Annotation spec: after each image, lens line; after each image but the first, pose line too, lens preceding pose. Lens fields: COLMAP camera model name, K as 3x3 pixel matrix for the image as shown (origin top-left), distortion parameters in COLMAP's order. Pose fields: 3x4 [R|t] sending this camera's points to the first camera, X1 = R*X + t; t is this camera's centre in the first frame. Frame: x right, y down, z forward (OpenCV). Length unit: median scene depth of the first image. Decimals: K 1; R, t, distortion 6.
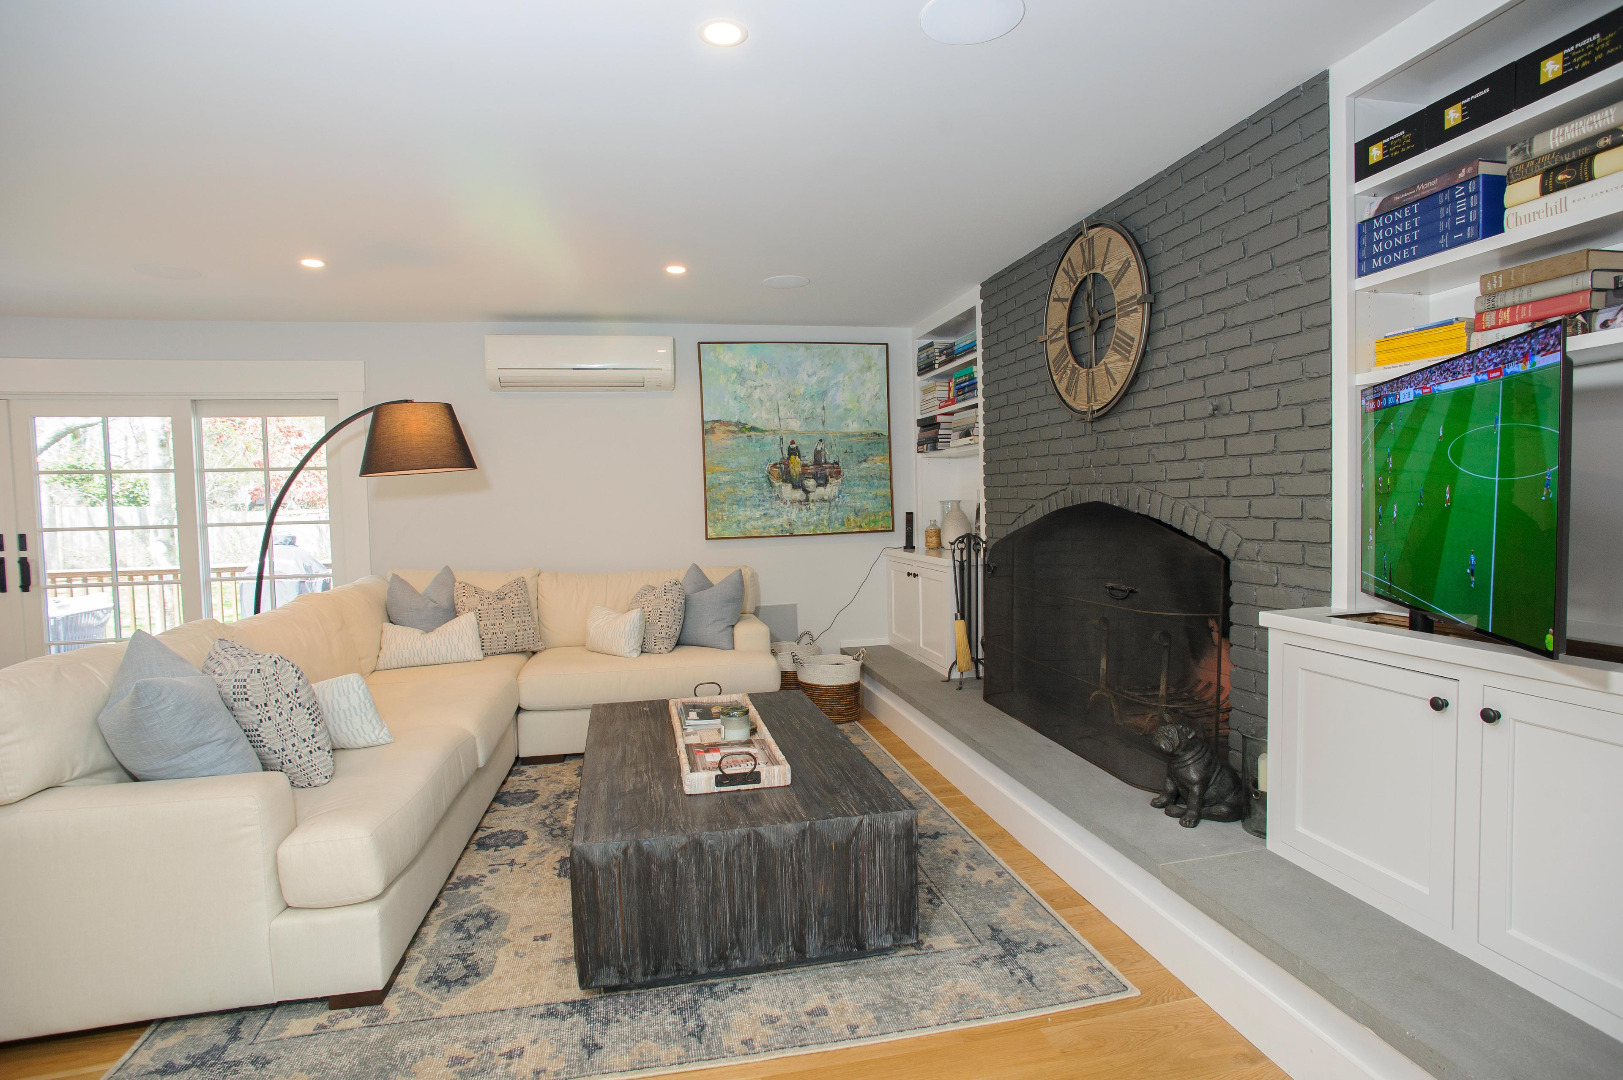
lens RADIAL K [[829.4, 0, 819.7], [0, 829.4, 553.3], [0, 0, 1]] dist [-0.059837, 0.024167]
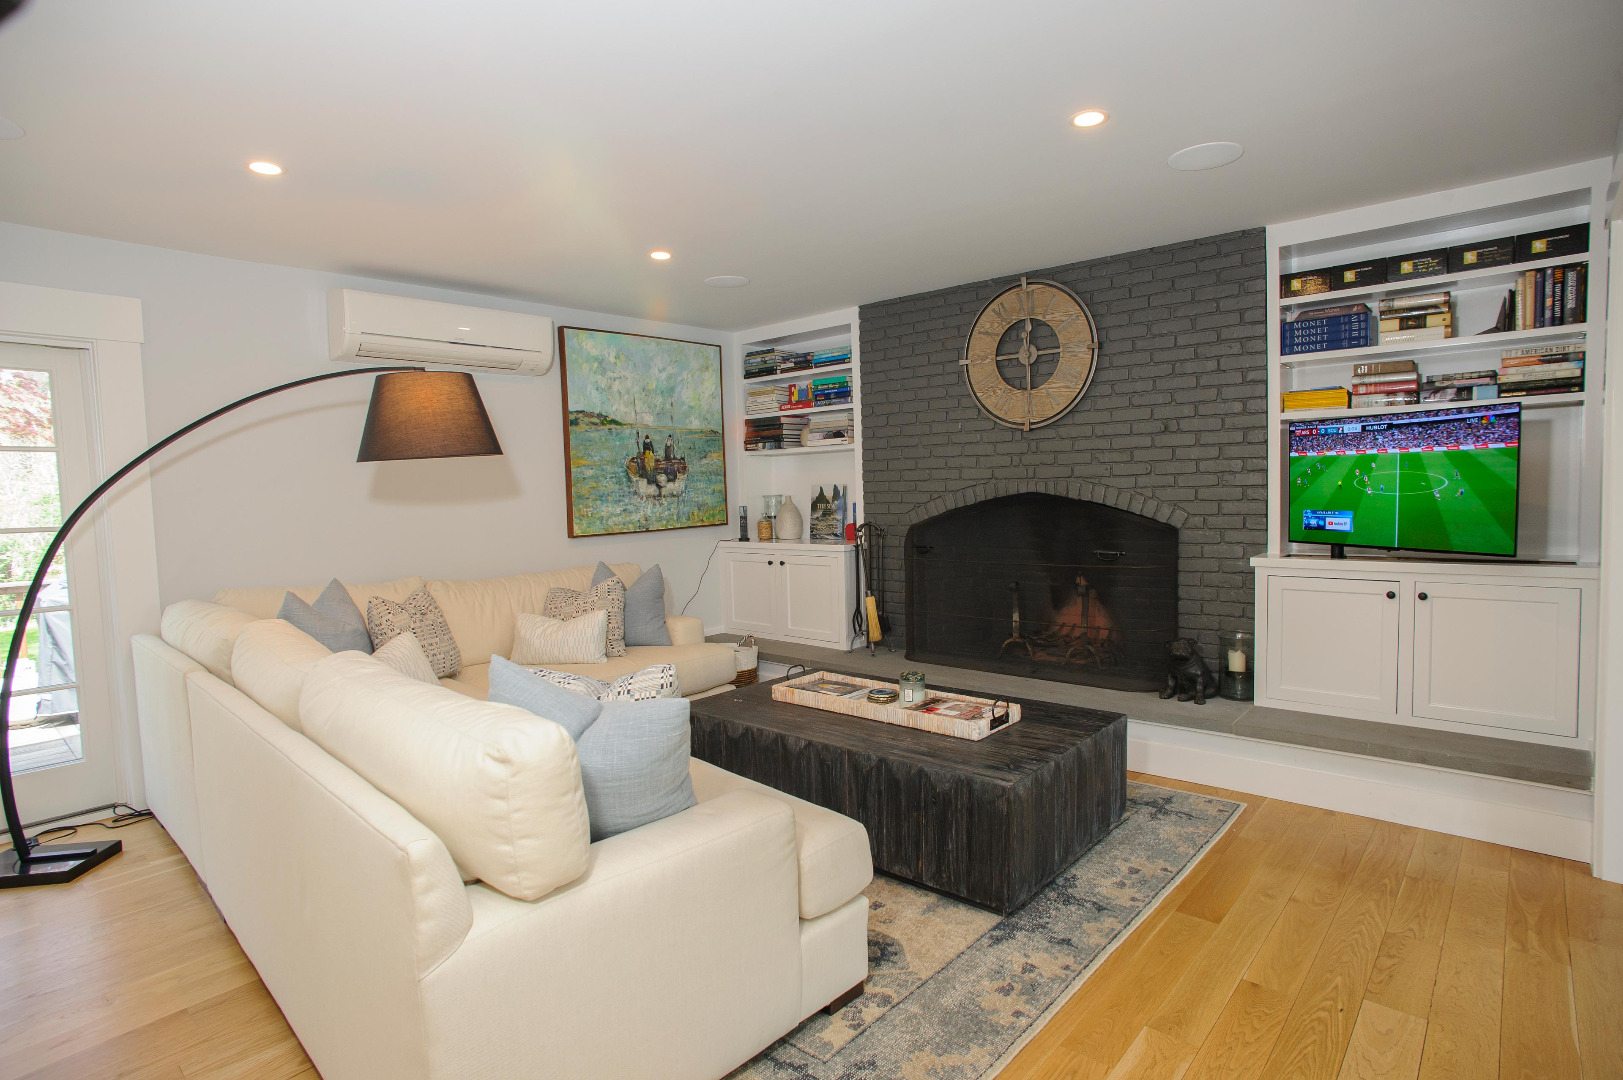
lens RADIAL K [[829.4, 0, 826.2], [0, 829.4, 550.9], [0, 0, 1]] dist [-0.059837, 0.024167]
pose [[0.806959, -0.044356, 0.588940, -0.865502], [0.046390, 0.998855, 0.011667, 0.000822], [-0.588783, 0.017906, 0.808093, 0.153372]]
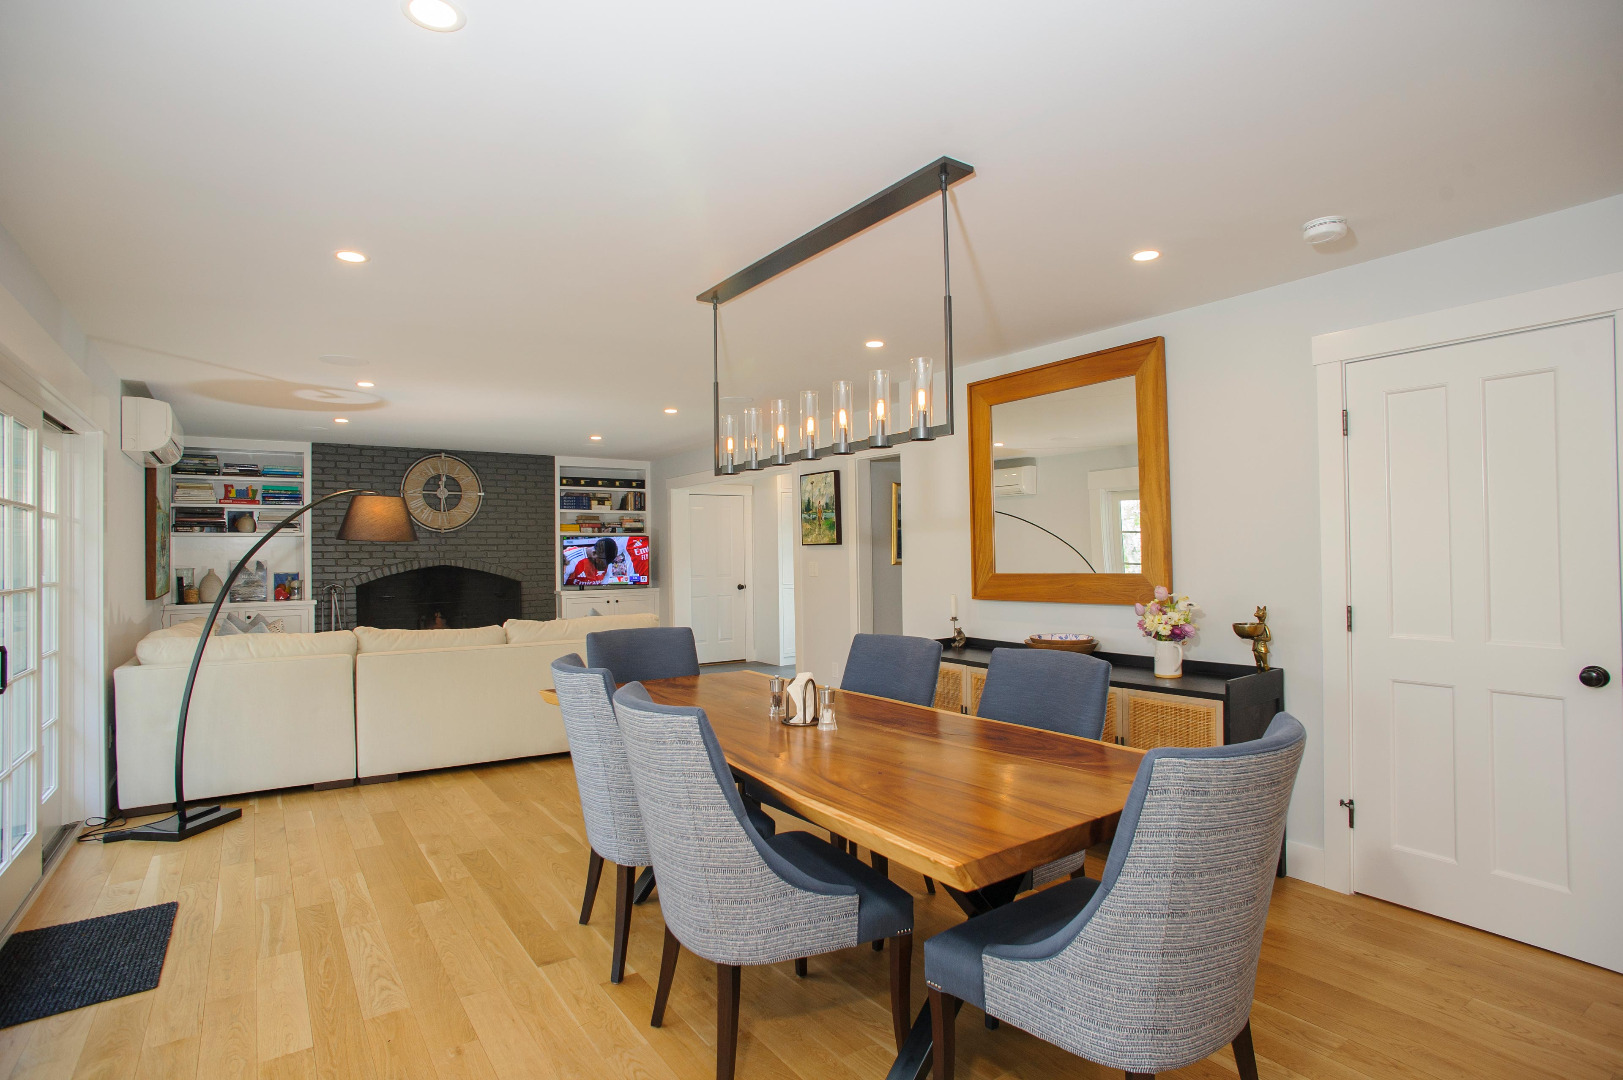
lens RADIAL K [[829.4, 0, 802.3], [0, 829.4, 542.5], [0, 0, 1]] dist [-0.059837, 0.024167]
pose [[-0.372787, 0.047283, 0.926712, -2.864144], [0.084979, 0.996244, -0.016646, 0.002186], [-0.924018, 0.072546, -0.375405, 1.126480]]
